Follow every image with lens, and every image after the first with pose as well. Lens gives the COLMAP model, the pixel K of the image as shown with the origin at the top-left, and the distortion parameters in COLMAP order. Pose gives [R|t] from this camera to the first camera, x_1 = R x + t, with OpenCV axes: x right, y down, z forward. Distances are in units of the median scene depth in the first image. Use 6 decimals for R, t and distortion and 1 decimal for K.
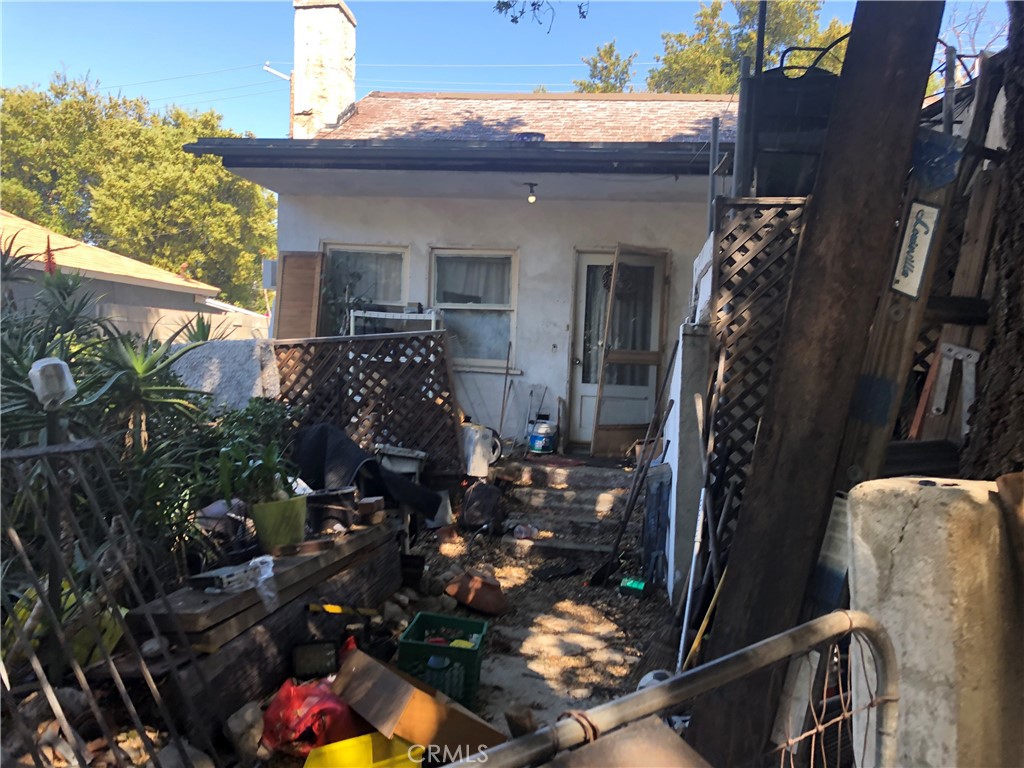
lens RADIAL K [[837.8, 0, 512.5], [0, 837.8, 390.0], [0, 0, 1]] dist [0.014319, 0.000939]
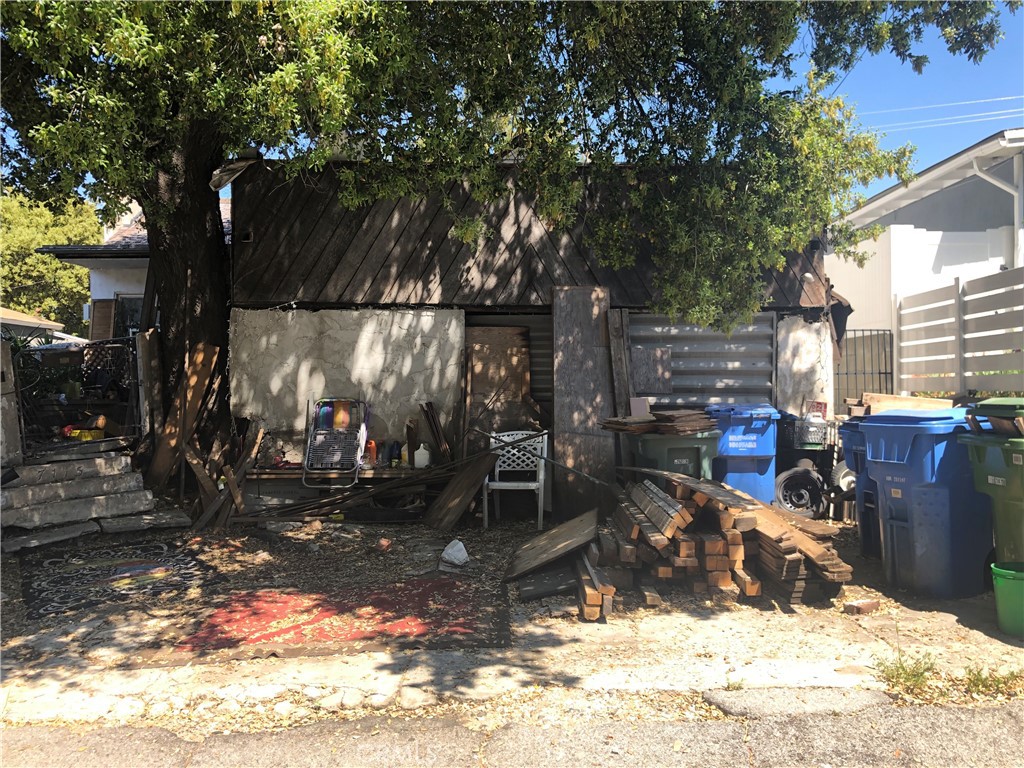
lens RADIAL K [[837.8, 0, 512.3], [0, 837.8, 375.3], [0, 0, 1]] dist [0.014319, 0.000939]
pose [[0.989667, -0.044164, 0.136416, 0.115423], [0.051942, 0.997190, -0.053986, 0.045676], [-0.133648, 0.060514, 0.989180, -0.287425]]
